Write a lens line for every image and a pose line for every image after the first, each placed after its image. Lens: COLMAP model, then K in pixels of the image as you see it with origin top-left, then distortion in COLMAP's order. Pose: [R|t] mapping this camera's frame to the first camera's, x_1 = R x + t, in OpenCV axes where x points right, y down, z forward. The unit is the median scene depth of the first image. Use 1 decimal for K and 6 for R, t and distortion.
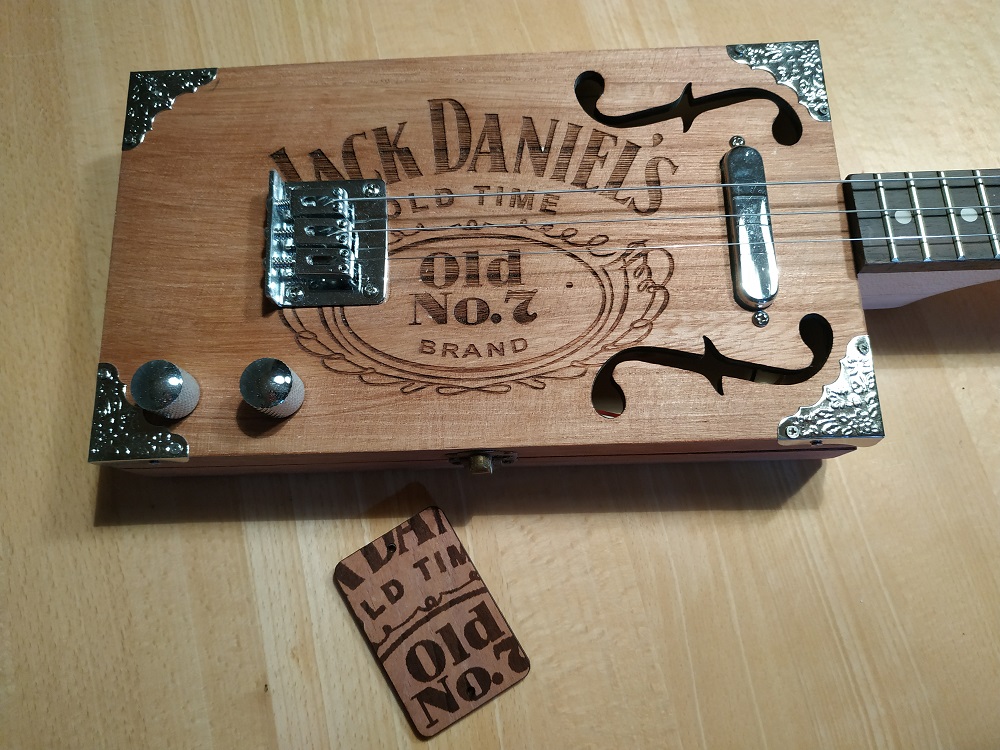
lens RADIAL K [[703.3, 0, 503.3], [0, 703.3, 382.0], [0, 0, 1]] dist [-0.026623, -0.011542]
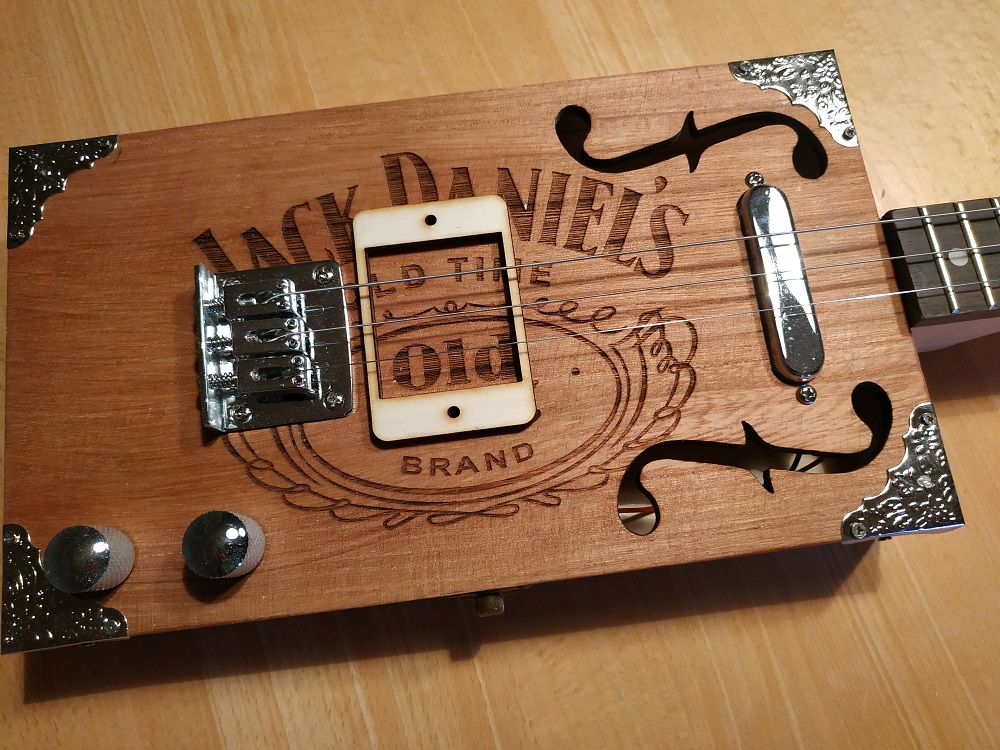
lens RADIAL K [[703.3, 0, 496.8], [0, 703.3, 368.2], [0, 0, 1]] dist [-0.026623, -0.011542]
pose [[0.994340, -0.093551, 0.050362, -0.037871], [0.093069, 0.995589, 0.011827, -0.154442], [-0.051246, -0.007073, 0.998661, 0.170251]]
